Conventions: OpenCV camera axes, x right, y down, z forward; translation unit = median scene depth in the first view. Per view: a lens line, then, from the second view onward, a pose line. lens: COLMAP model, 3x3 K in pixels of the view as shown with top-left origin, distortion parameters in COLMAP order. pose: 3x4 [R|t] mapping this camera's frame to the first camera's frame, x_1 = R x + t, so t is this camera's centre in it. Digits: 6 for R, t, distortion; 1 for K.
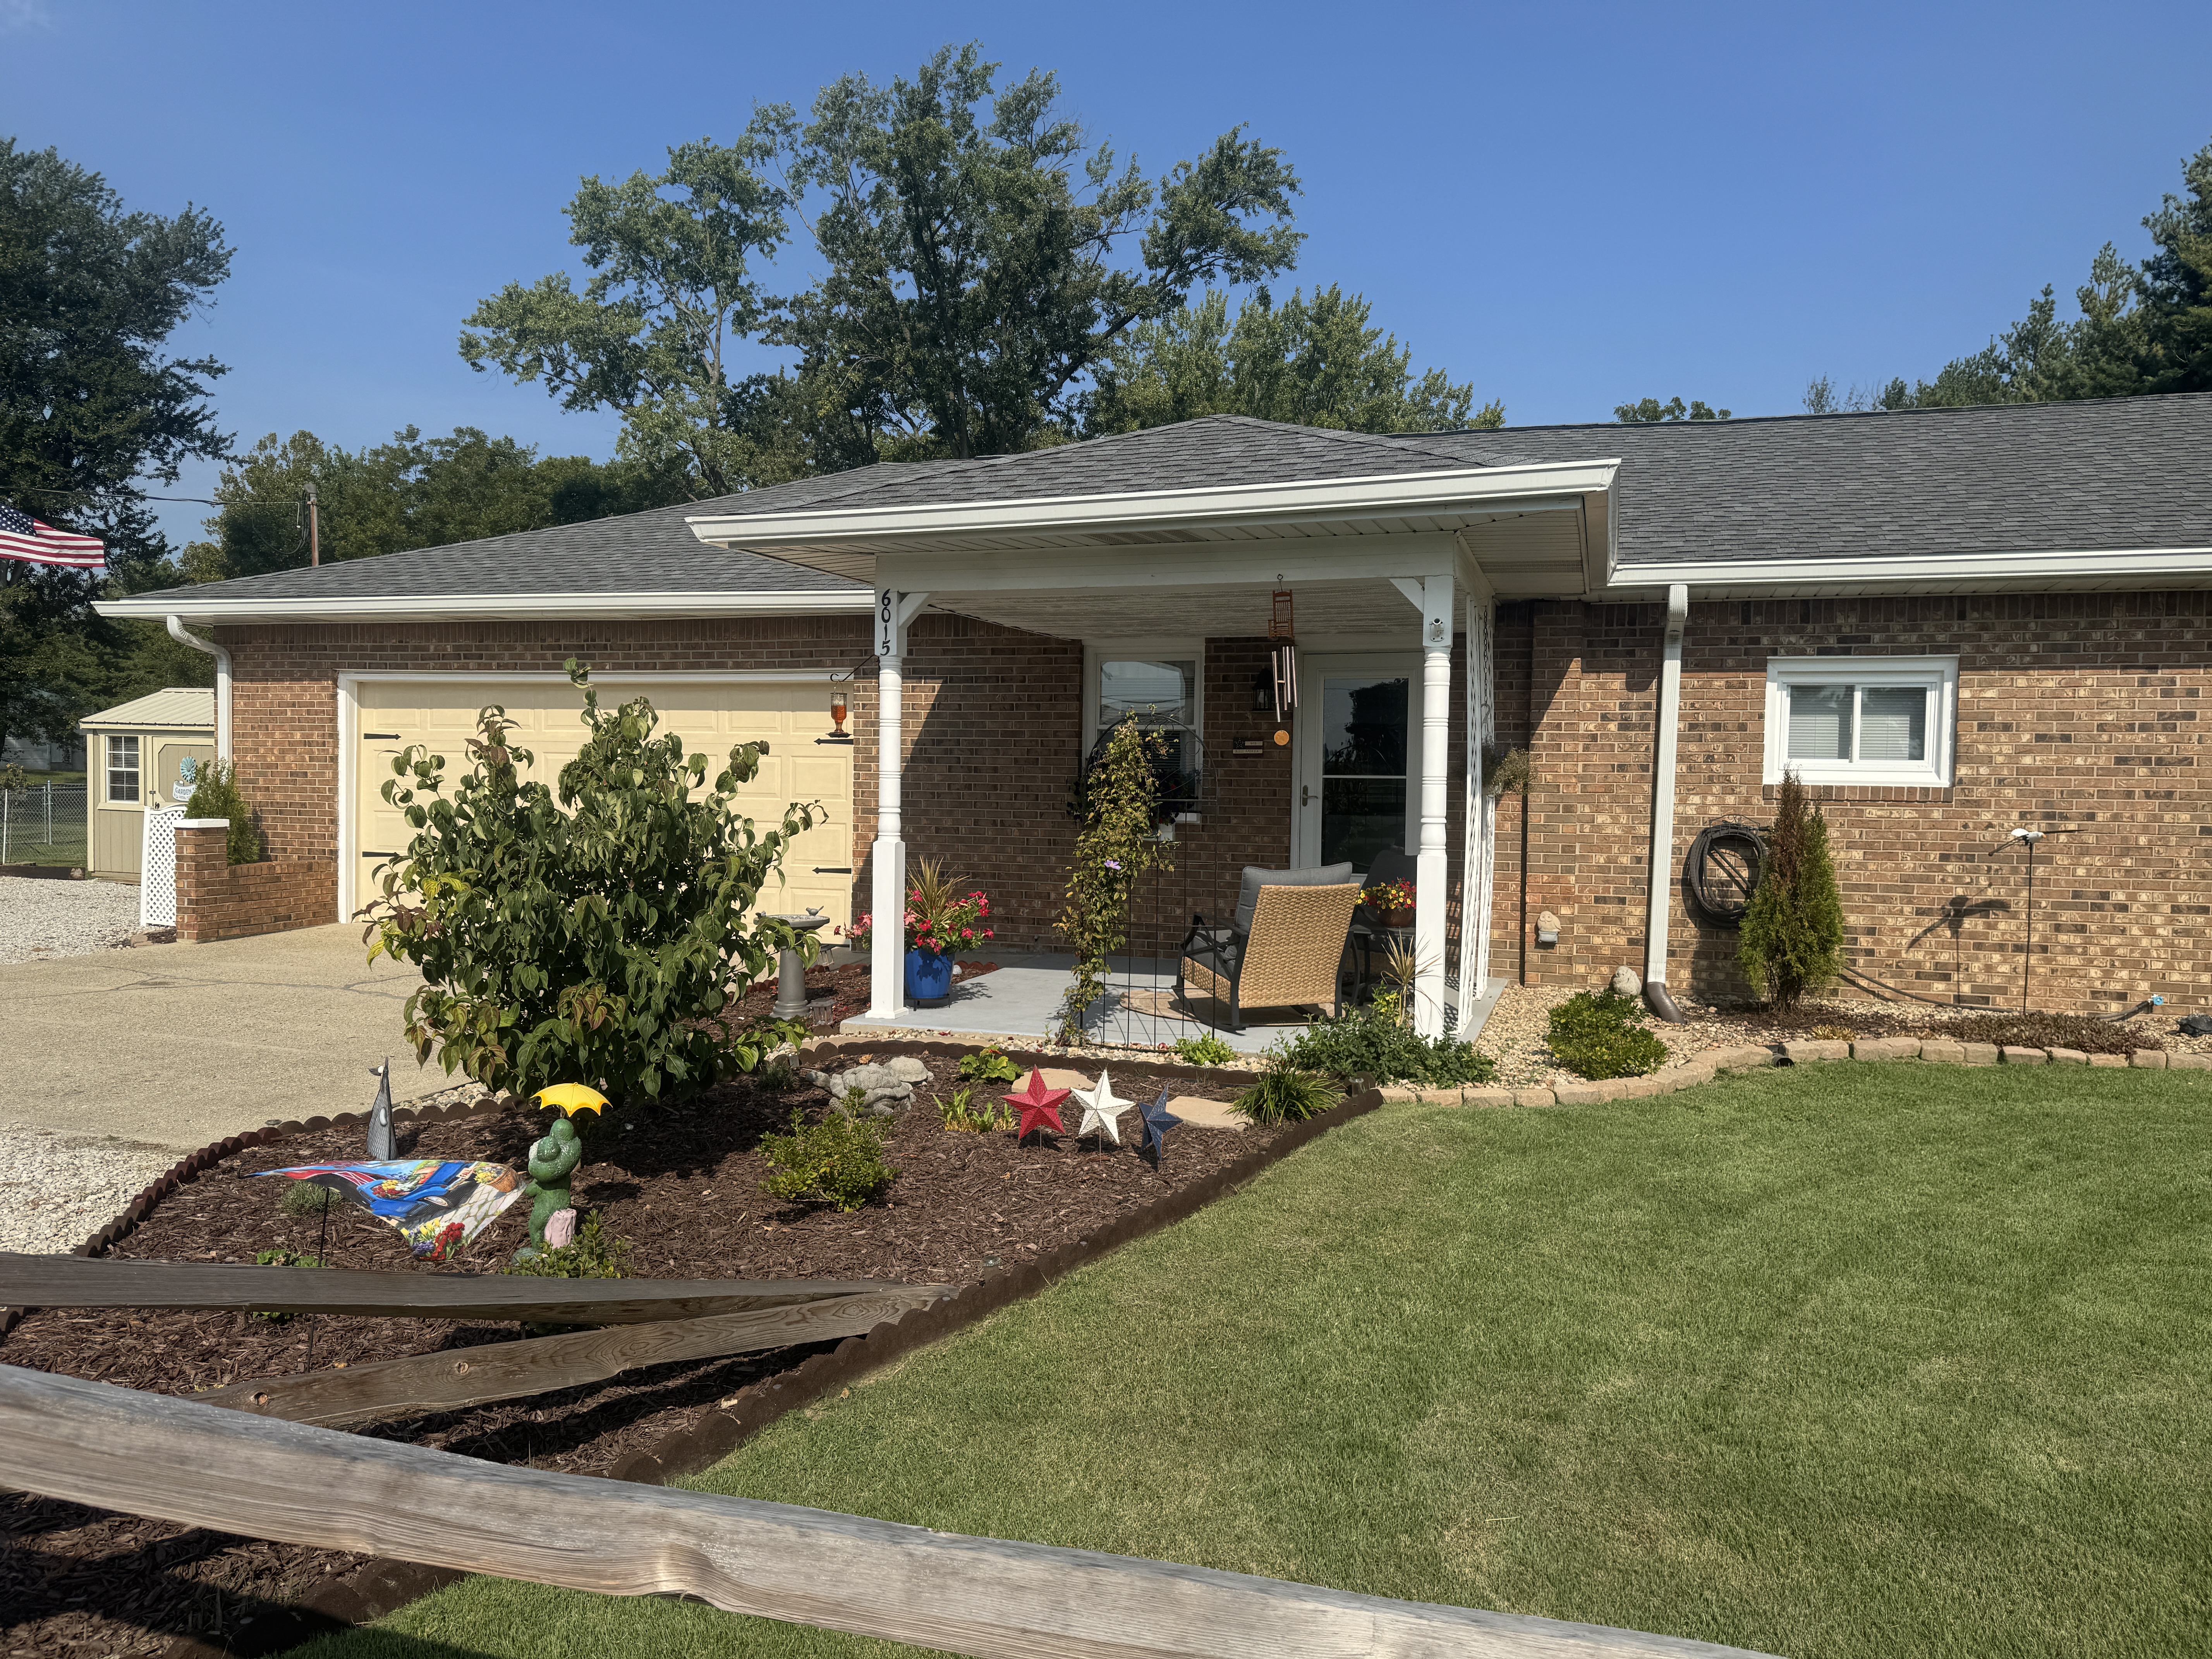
lens RADIAL K [[1589.6, 0, 1094.0], [0, 1589.6, 844.7], [0, 0, 1]] dist [0.002595, 0.003824]
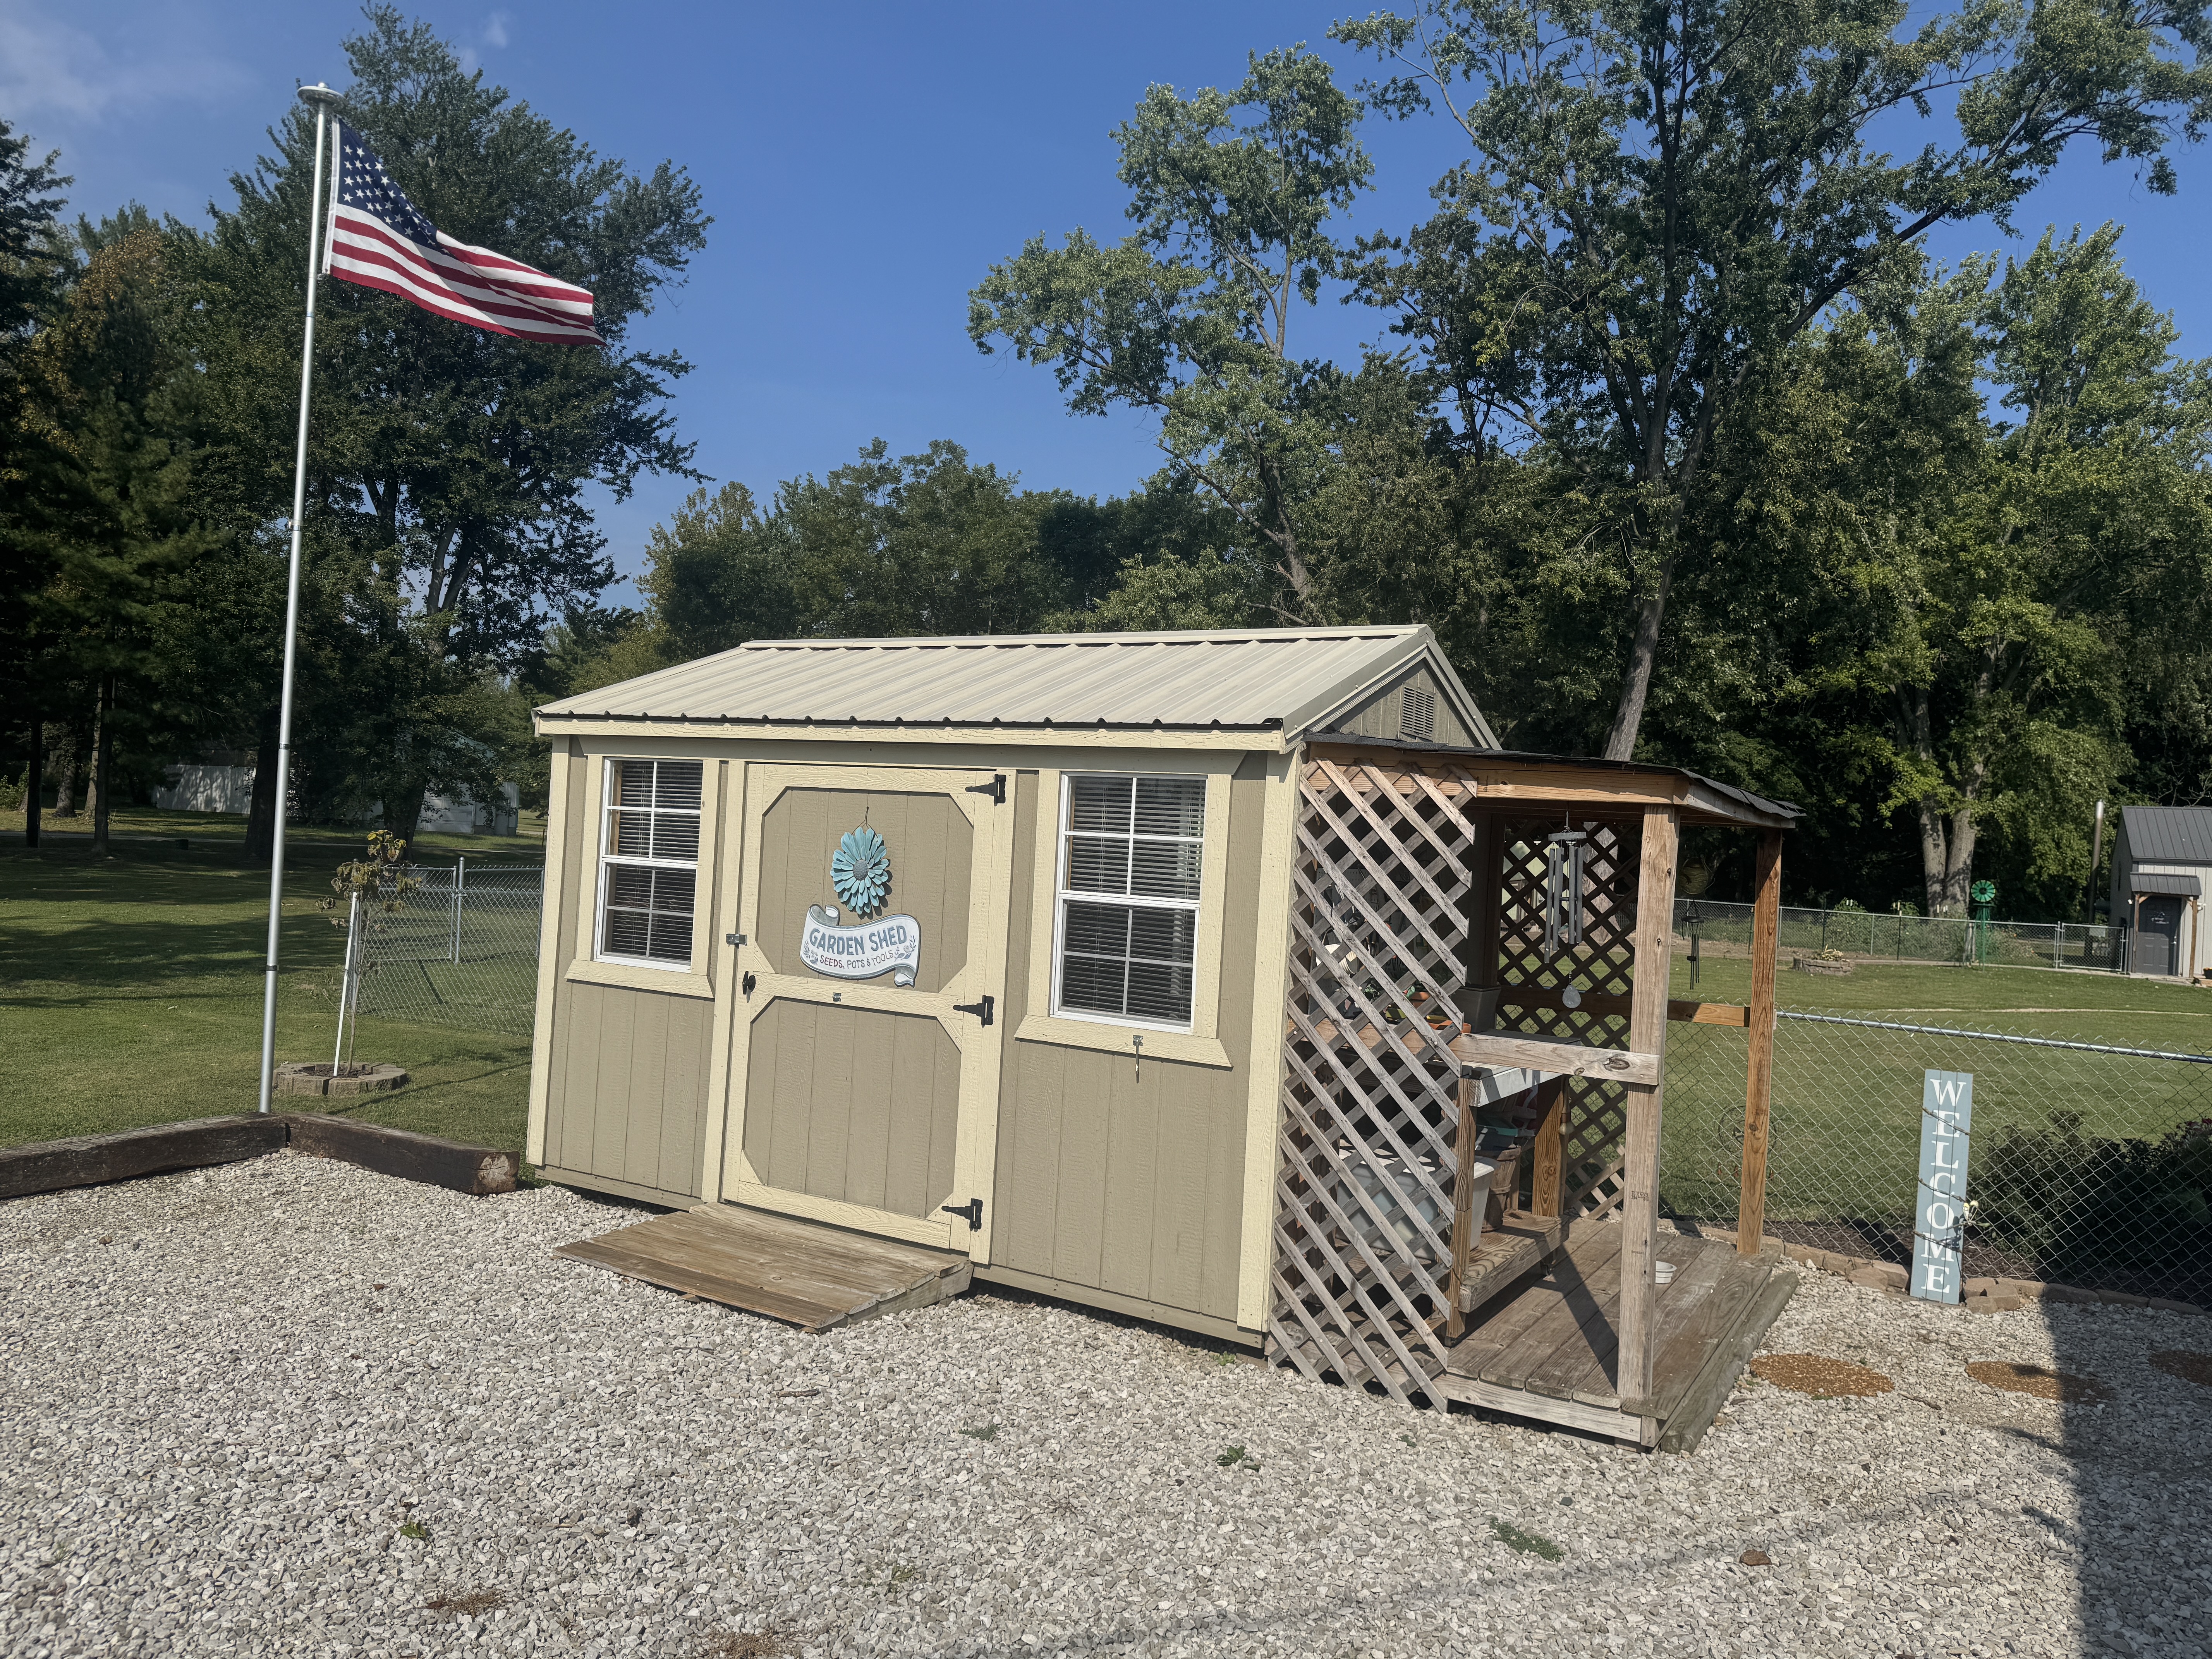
lens RADIAL K [[1561.7, 0, 1084.4], [0, 1561.7, 830.0], [0, 0, 1]] dist [0.119265, -0.183593]
pose [[0.976980, 0.030312, -0.211167, -0.189122], [-0.043762, 0.997280, -0.059314, -0.016018], [0.208794, 0.067189, 0.975649, 0.292647]]
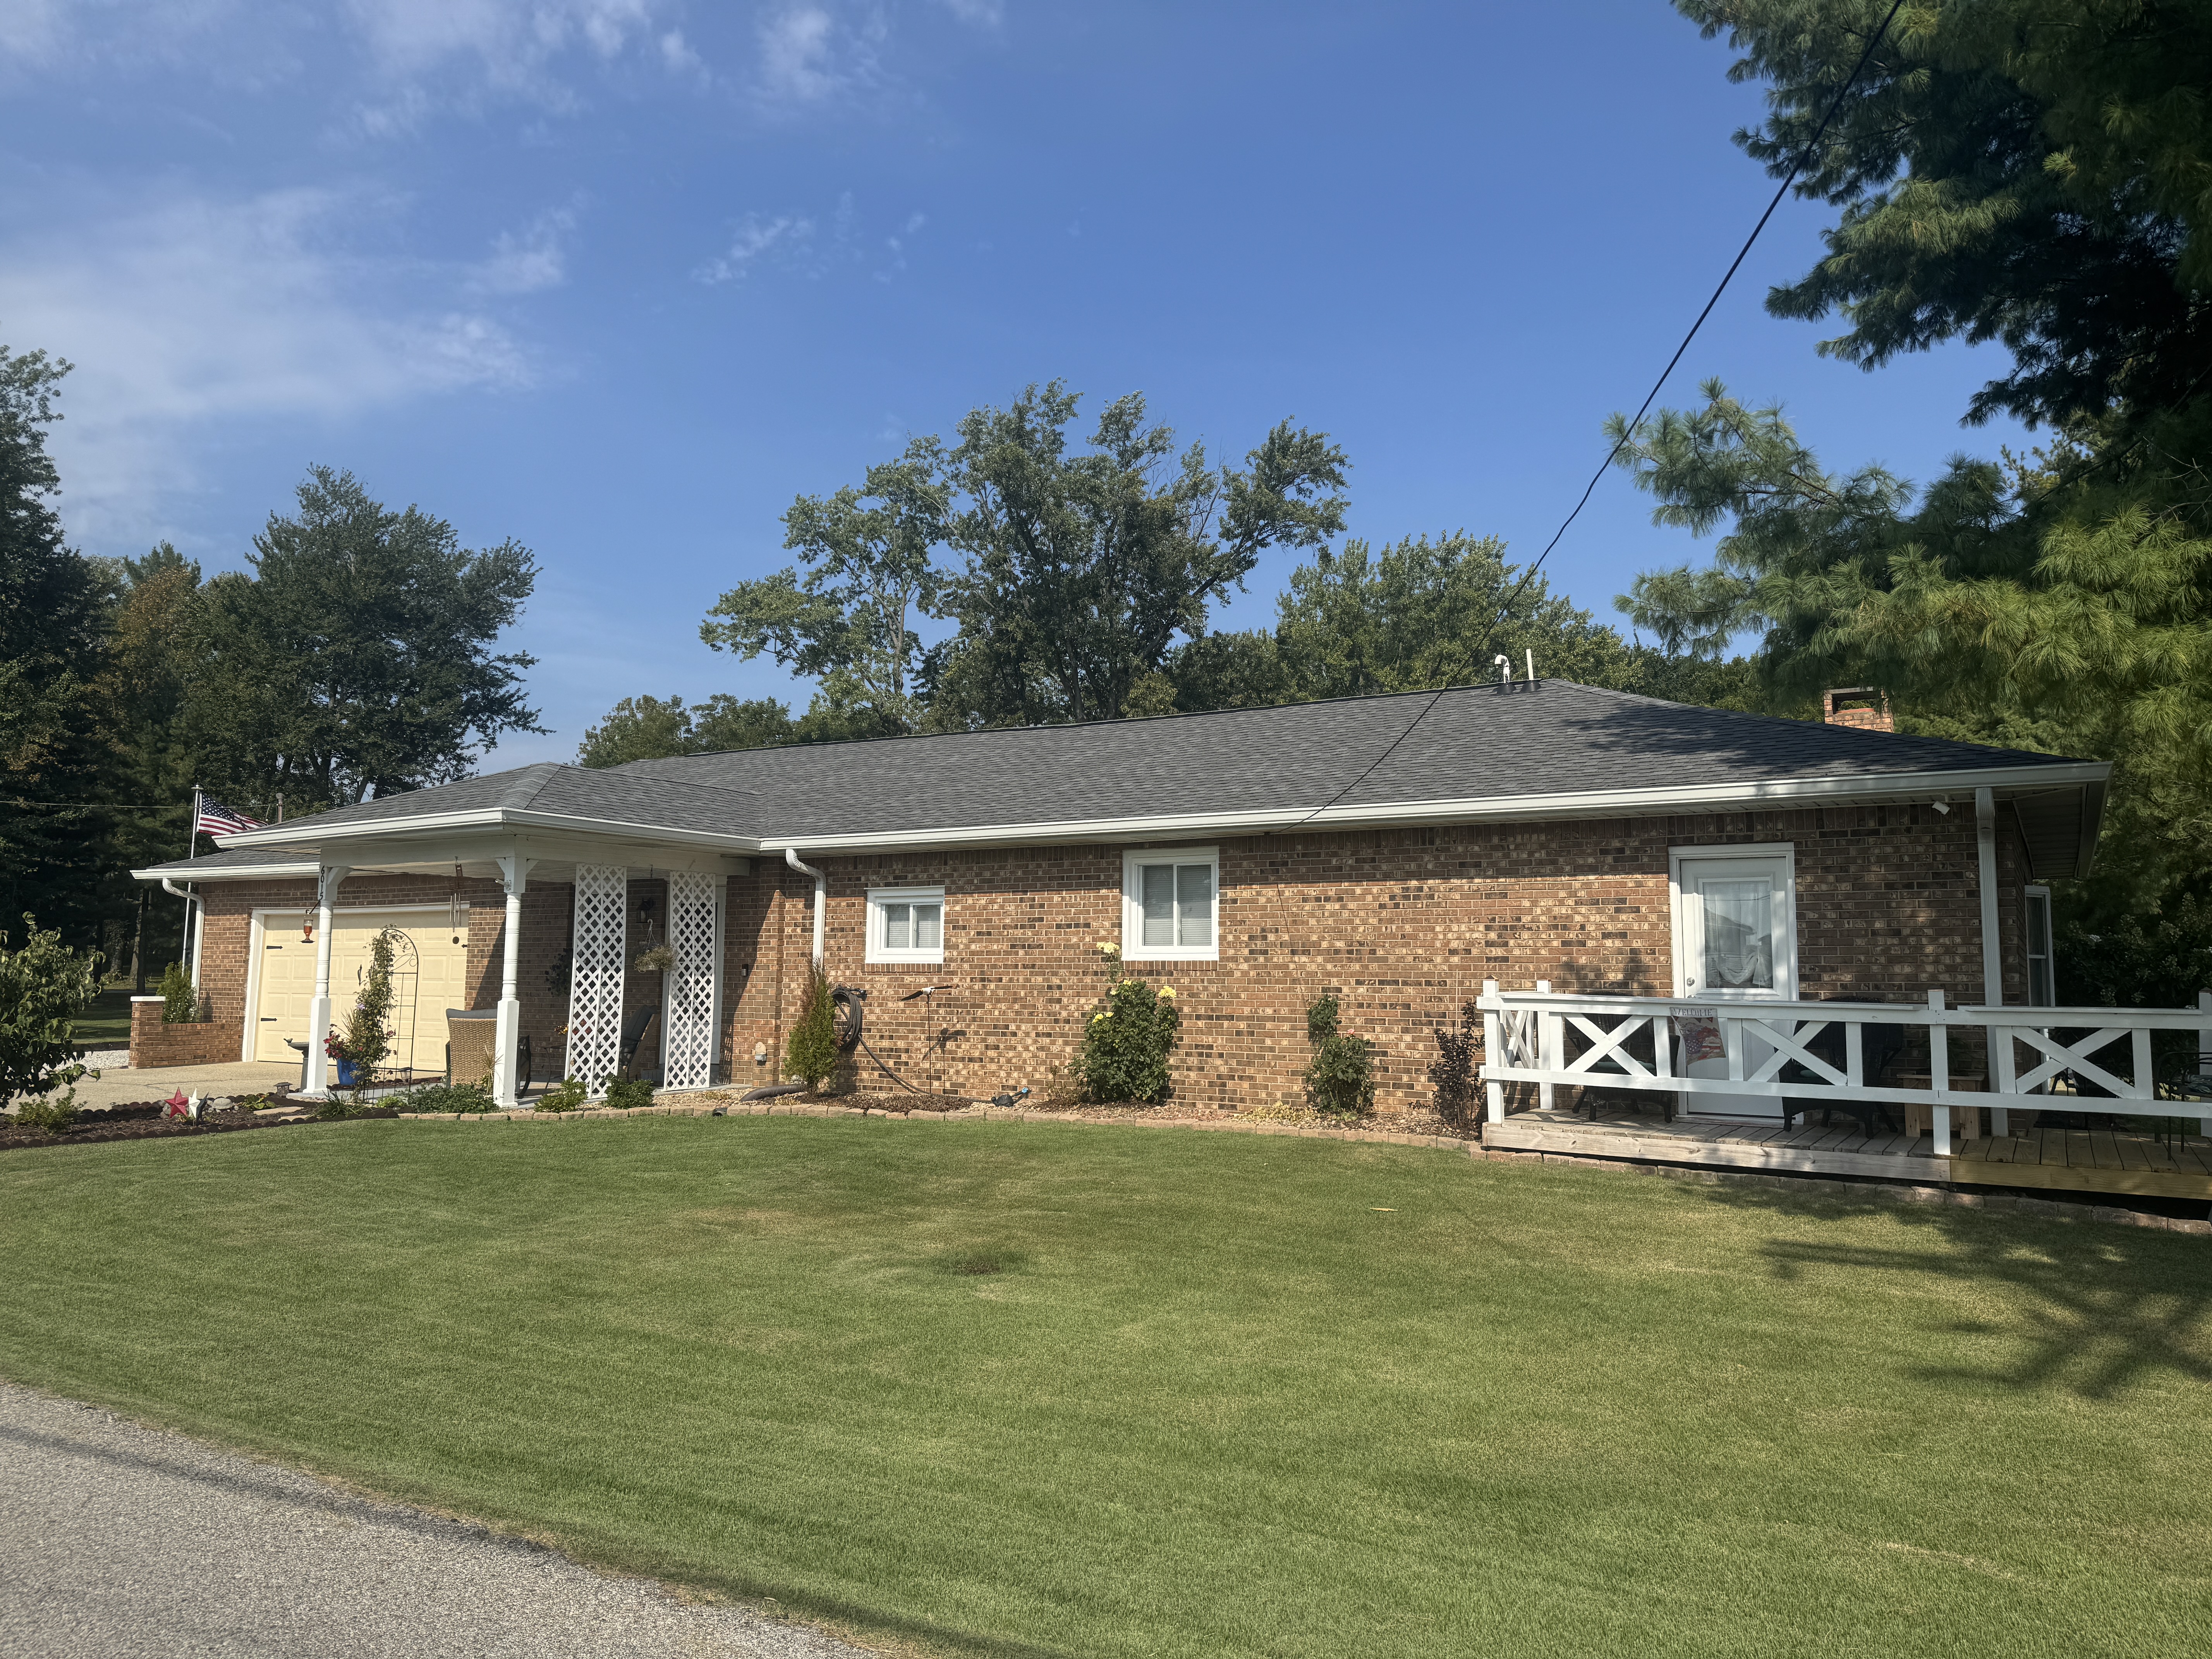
lens RADIAL K [[1561.7, 0, 1084.4], [0, 1561.7, 830.0], [0, 0, 1]] dist [0.119265, -0.183593]
pose [[0.972840, -0.028558, -0.229711, 0.196462], [-0.003950, 0.990168, -0.139827, 0.010141], [0.231446, 0.136937, 0.963162, -0.107058]]
